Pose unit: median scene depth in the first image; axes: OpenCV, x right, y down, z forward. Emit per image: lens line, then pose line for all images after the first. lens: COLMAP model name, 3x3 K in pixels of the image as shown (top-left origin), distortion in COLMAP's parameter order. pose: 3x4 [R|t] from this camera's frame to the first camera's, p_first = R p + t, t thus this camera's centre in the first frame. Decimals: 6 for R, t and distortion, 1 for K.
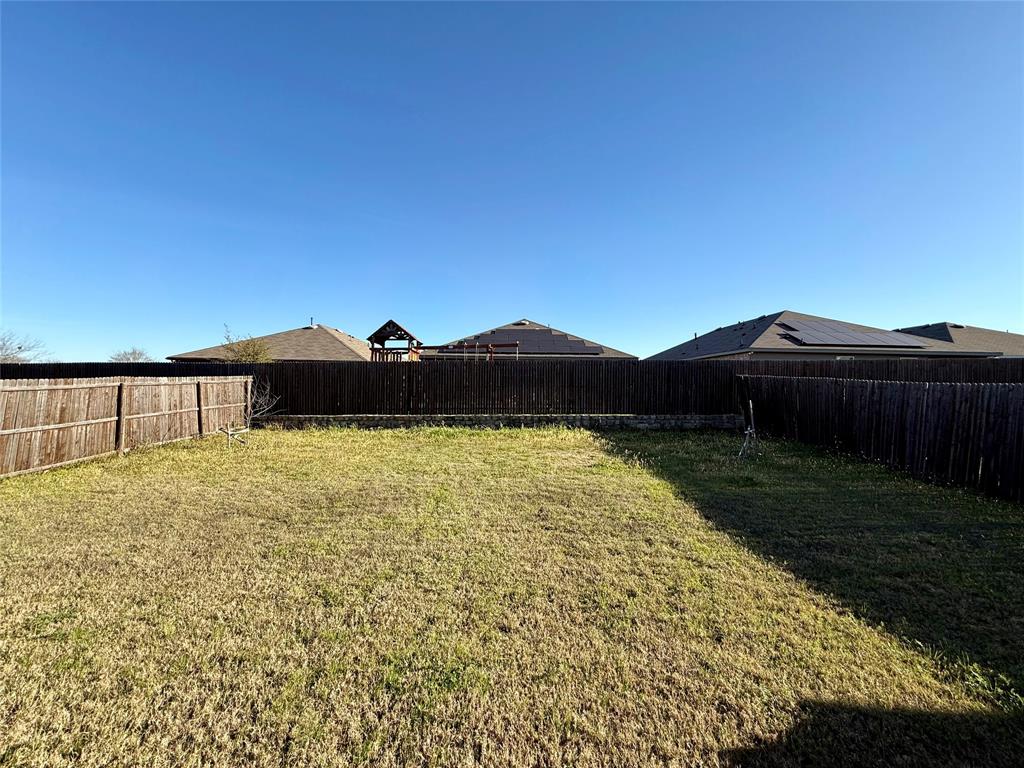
lens RADIAL K [[406.7, 0, 509.4], [0, 406.7, 380.4], [0, 0, 1]] dist [-0.002102, -0.000216]
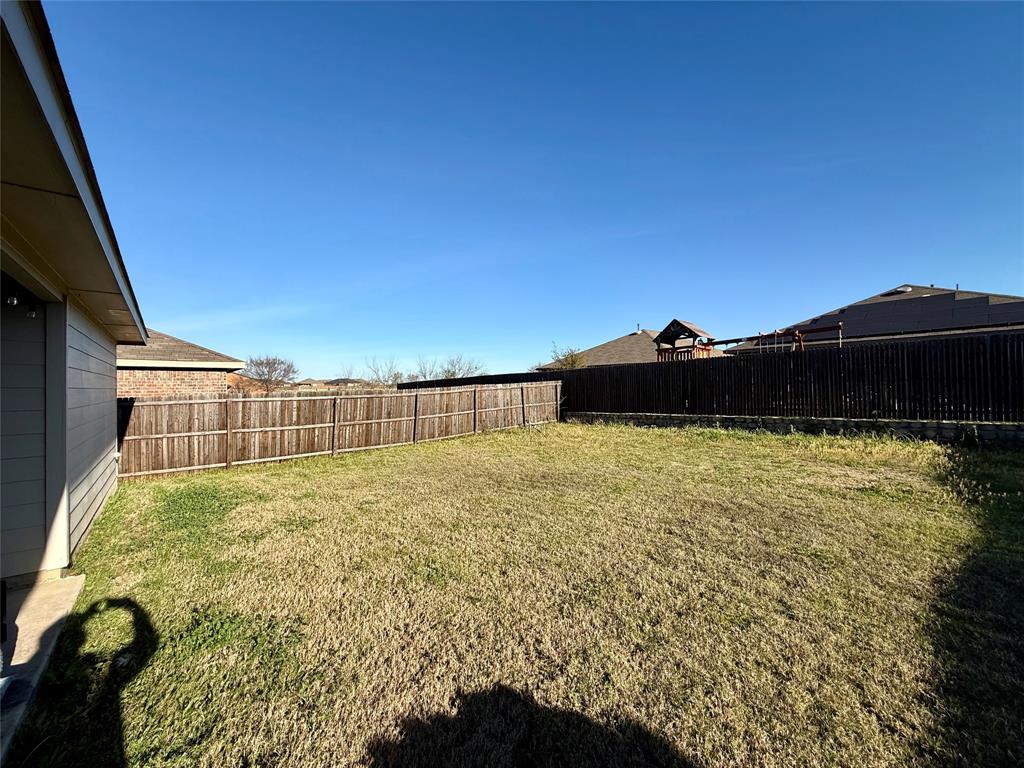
lens RADIAL K [[406.7, 0, 509.4], [0, 406.7, 380.4], [0, 0, 1]] dist [-0.002102, -0.000216]
pose [[0.669743, -0.036182, -0.741711, 0.237824], [0.036743, 0.999204, -0.015564, 0.002735], [0.741683, -0.016829, 0.670539, 0.034630]]
